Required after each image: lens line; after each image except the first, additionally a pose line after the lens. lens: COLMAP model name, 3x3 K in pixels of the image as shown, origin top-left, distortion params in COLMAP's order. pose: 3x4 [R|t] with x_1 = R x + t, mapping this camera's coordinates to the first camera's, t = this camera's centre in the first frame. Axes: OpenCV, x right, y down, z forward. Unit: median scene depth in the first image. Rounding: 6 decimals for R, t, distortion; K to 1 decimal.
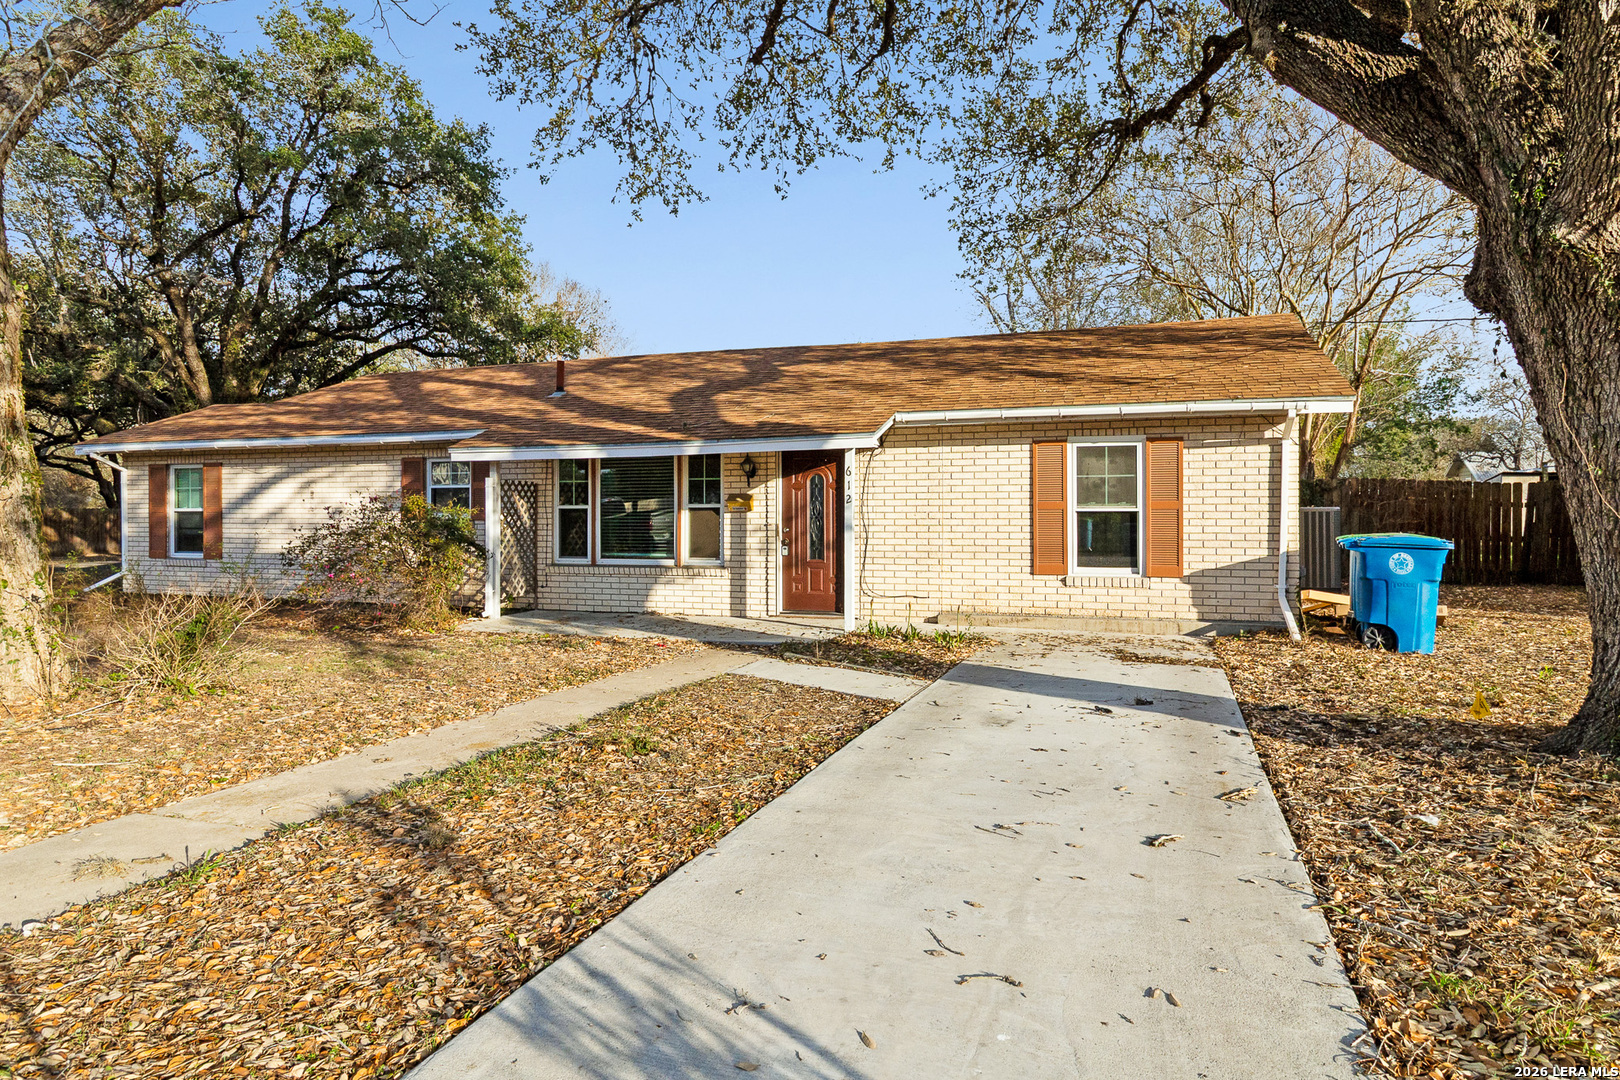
lens RADIAL K [[956.1, 0, 816.1], [0, 956.1, 513.3], [0, 0, 1]] dist [-0.001386, 0.000498]
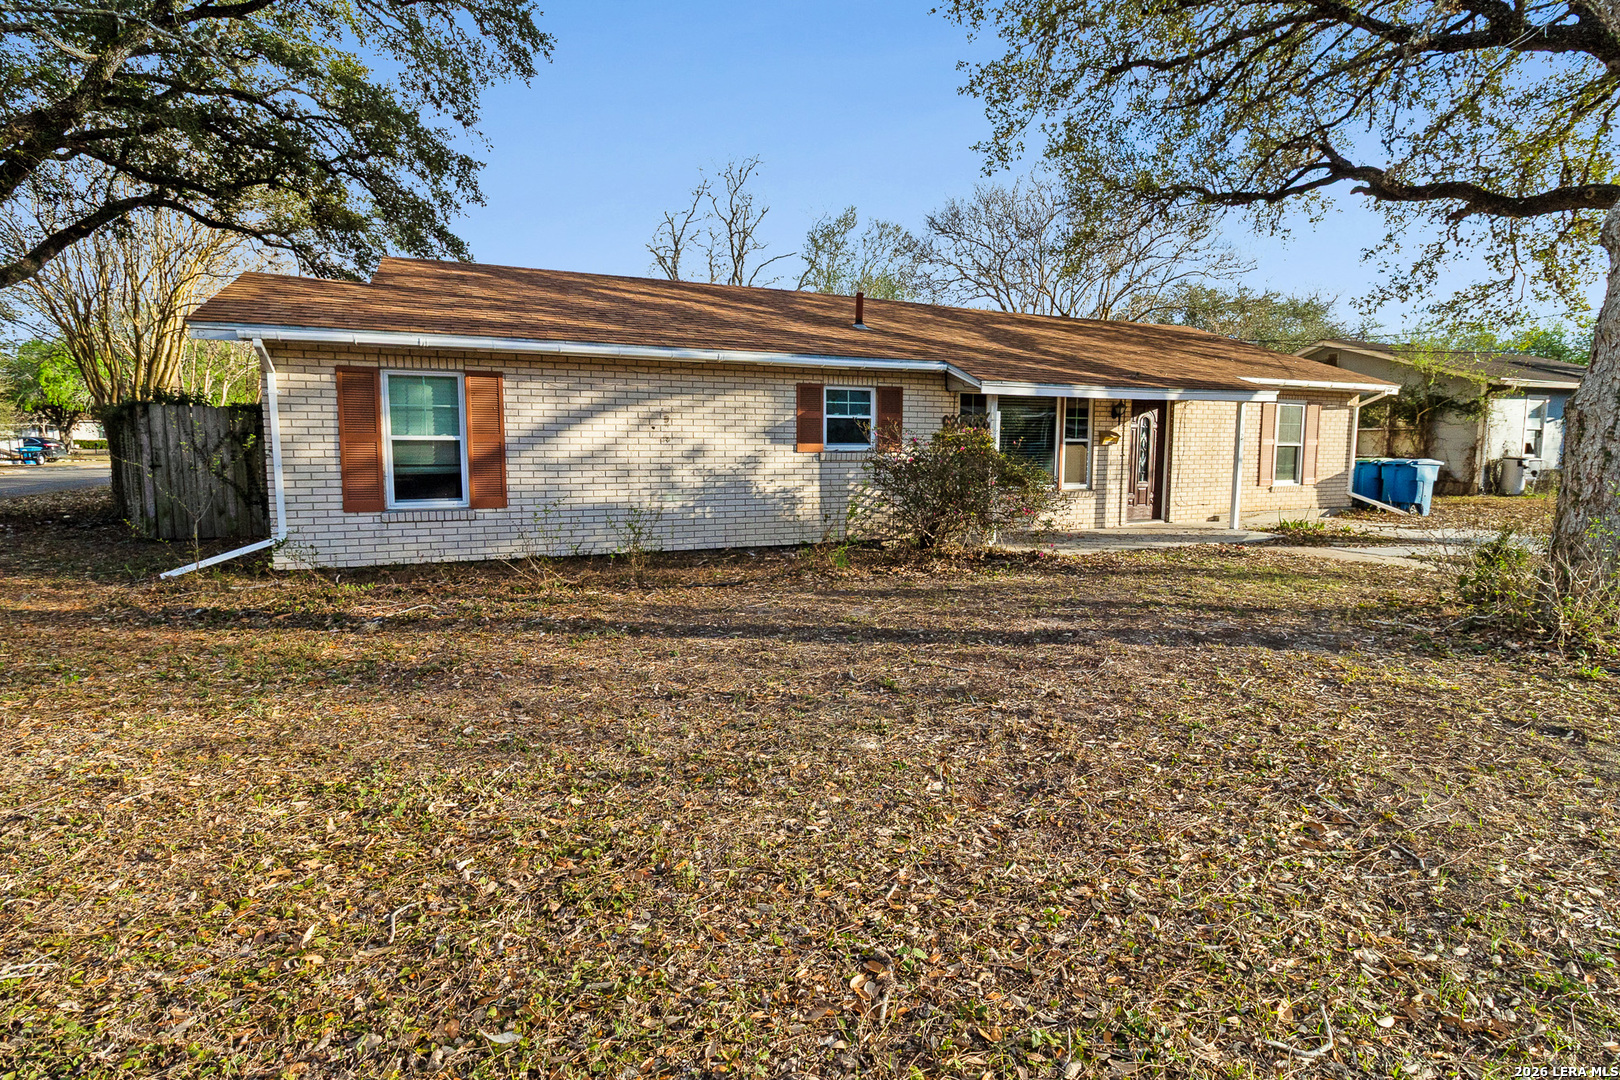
lens RADIAL K [[784.9, 0, 810.0], [0, 784.9, 540.0], [0, 0, 1]] dist [0.001892, 0.000086]
pose [[0.720985, -0.078032, 0.688543, -1.091041], [-0.002237, 0.993372, 0.114921, 0.004706], [-0.692947, -0.084397, 0.716032, 0.515058]]
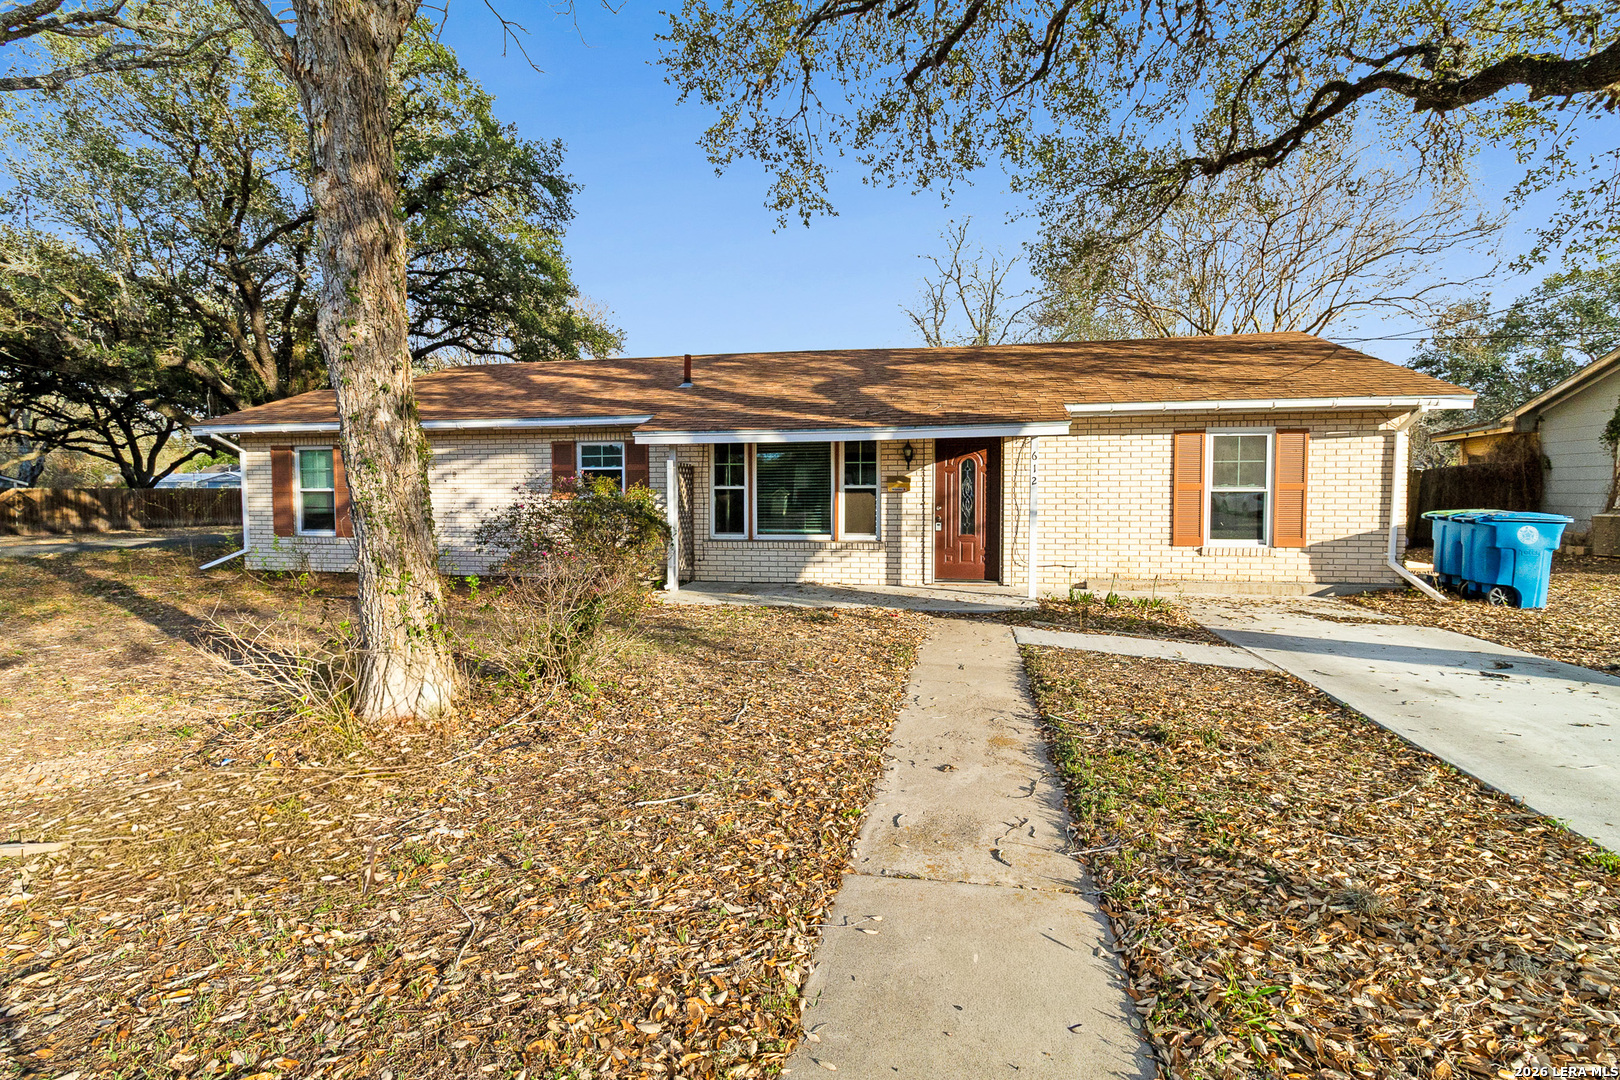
lens RADIAL K [[747.0, 0, 818.2], [0, 747.0, 522.0], [0, 0, 1]] dist [0.003945, 0.000299]
pose [[0.989683, -0.006153, 0.143143, -0.297173], [0.000498, 0.999219, 0.039510, -0.001298], [-0.143274, -0.039031, 0.988913, 0.144457]]
